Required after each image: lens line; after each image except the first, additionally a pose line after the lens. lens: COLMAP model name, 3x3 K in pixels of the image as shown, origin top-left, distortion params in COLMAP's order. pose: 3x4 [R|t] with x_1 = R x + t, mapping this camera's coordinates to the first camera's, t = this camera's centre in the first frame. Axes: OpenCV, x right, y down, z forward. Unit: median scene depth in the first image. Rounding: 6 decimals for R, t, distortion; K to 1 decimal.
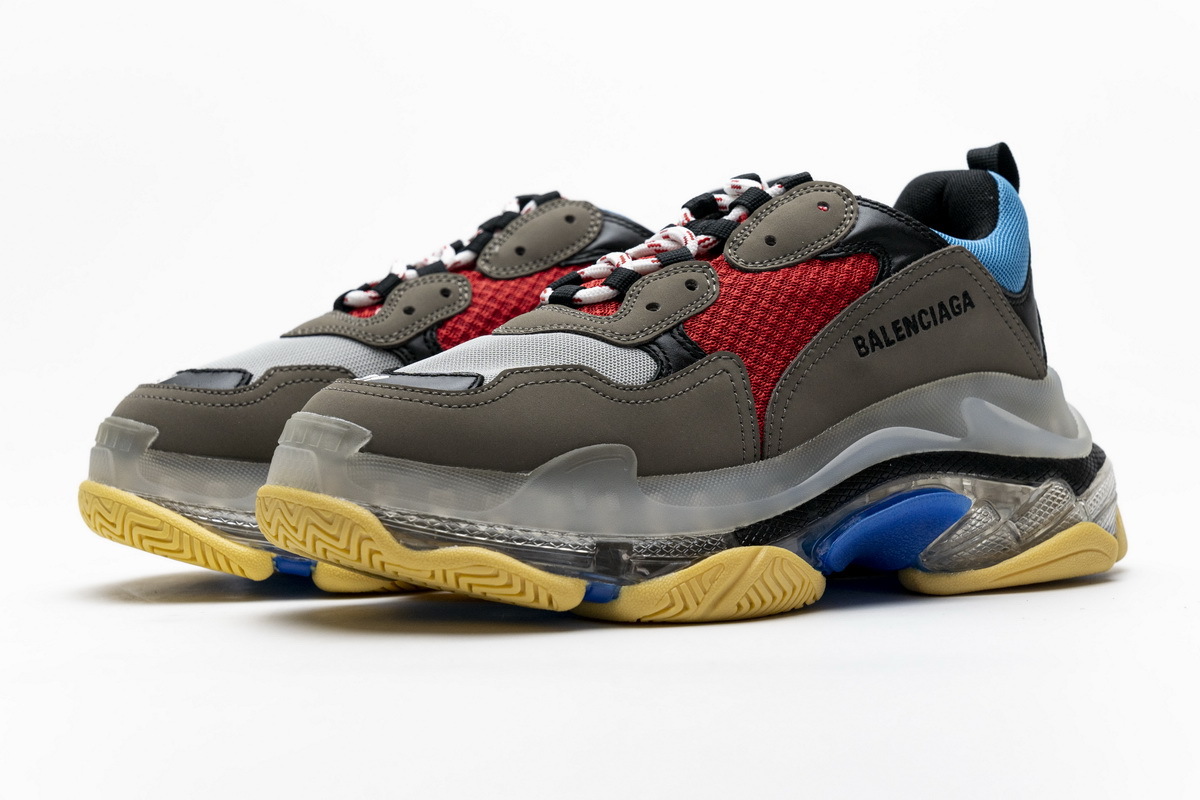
lens RADIAL K [[2323.5, 0, 628.6], [0, 2323.5, 374.4], [0, 0, 1]] dist [-0.002602, 0.000000]
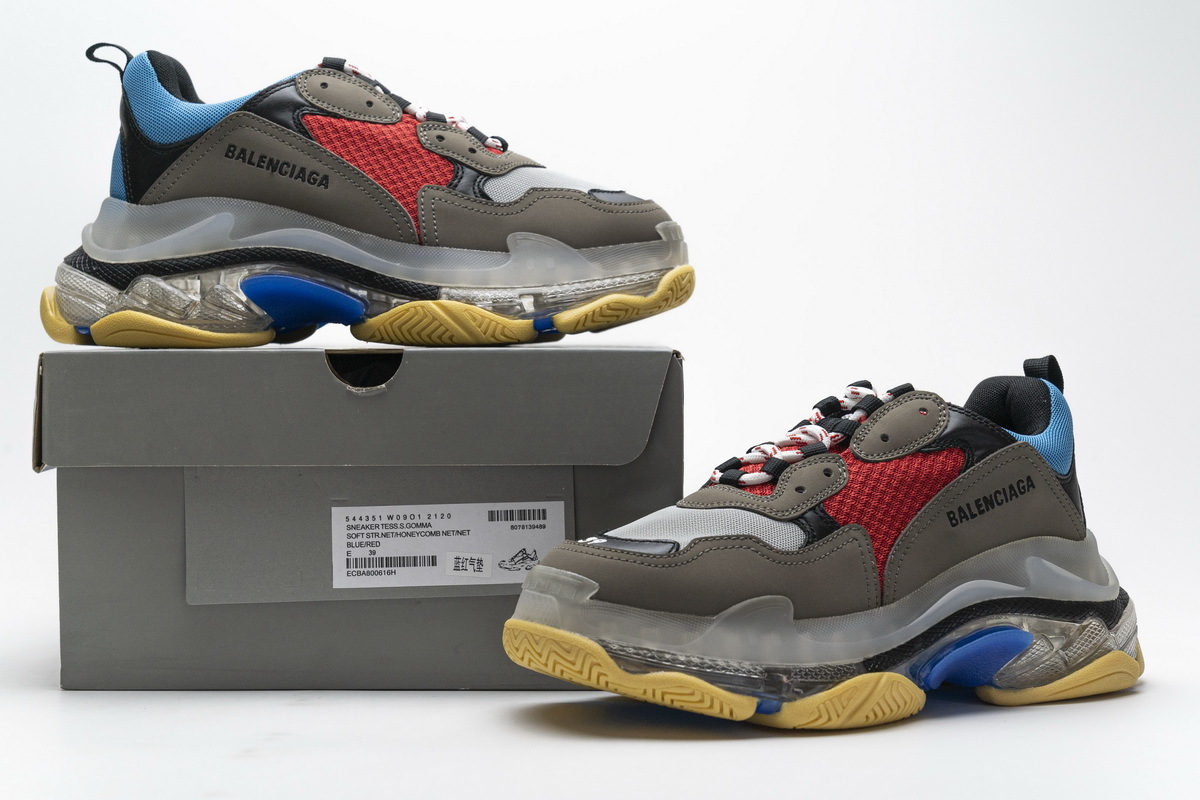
lens RADIAL K [[2051.7, 0, 580.8], [0, 2051.7, 375.2], [0, 0, 1]] dist [-0.033428, 0.000000]
pose [[0.999610, 0.015439, -0.023288, -0.087598], [-0.016087, 0.999482, -0.027865, -0.058668], [0.022846, 0.028229, 0.999340, -0.183516]]
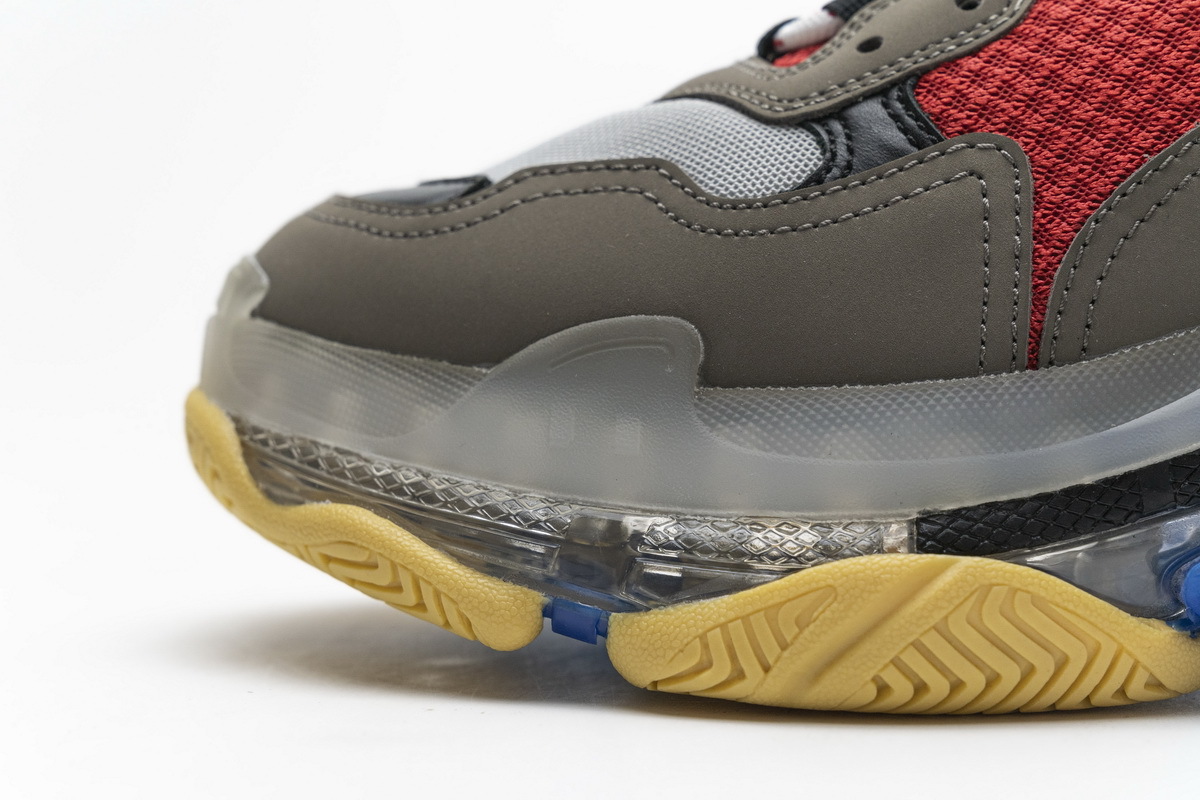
lens RADIAL K [[2323.5, 0, 596.7], [0, 2323.5, 401.0], [0, 0, 1]] dist [-0.002602, 0.000000]
pose [[0.788099, 0.047479, -0.613714, 0.259119], [-0.029817, 0.998795, 0.038981, 0.027012], [0.614825, -0.012422, 0.788565, 0.571003]]
